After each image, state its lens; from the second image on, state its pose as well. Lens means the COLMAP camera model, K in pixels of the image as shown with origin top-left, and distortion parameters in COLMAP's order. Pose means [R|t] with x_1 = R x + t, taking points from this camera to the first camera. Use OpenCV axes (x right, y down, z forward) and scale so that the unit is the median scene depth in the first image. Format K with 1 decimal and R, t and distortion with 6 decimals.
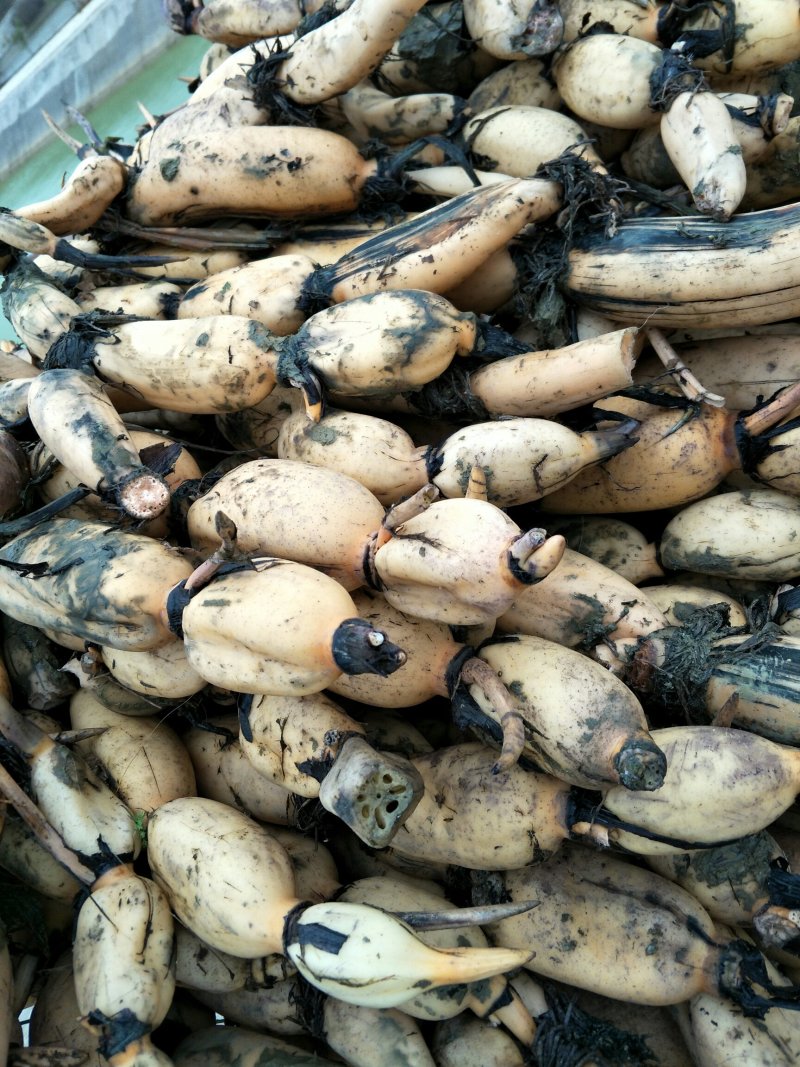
lens RADIAL K [[799.8, 0, 415.6], [0, 799.8, 550.2], [0, 0, 1]] dist [0.048863, -0.104936]
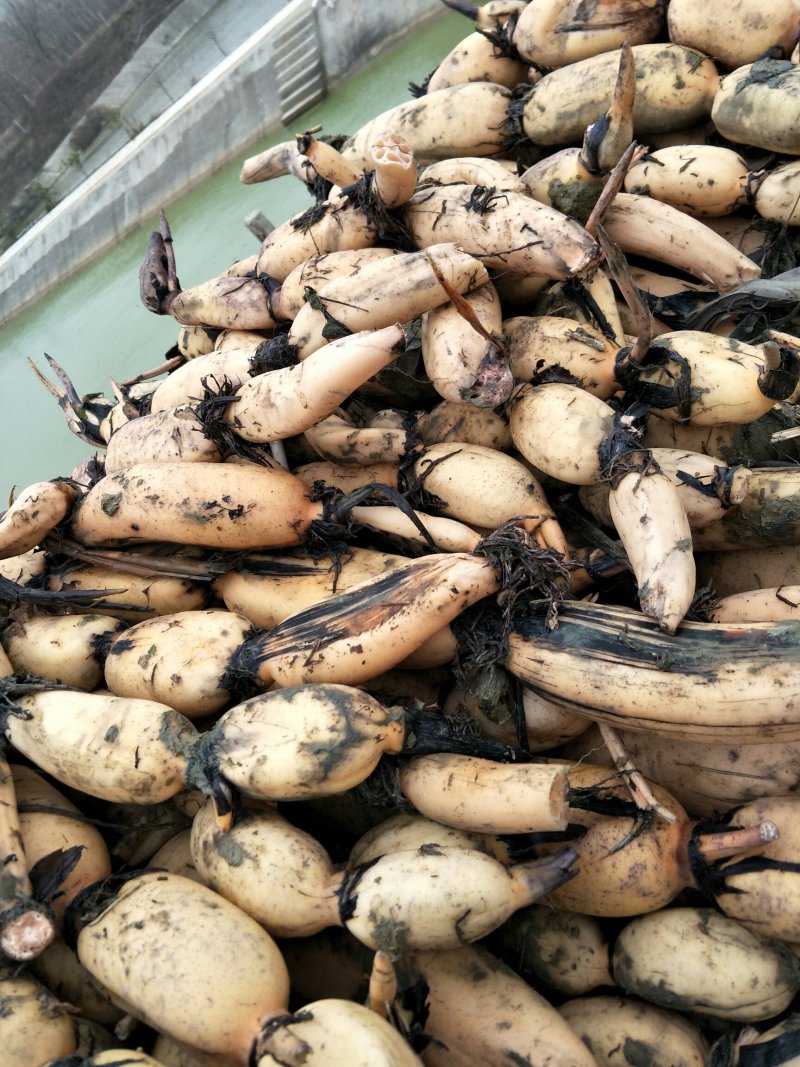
lens RADIAL K [[799.8, 0, 415.6], [0, 799.8, 550.2], [0, 0, 1]] dist [0.048863, -0.104936]
pose [[0.999373, 0.020987, -0.028508, 0.107034], [-0.024331, 0.992166, -0.122532, -0.357872], [0.025713, 0.123149, 0.992055, 0.054692]]
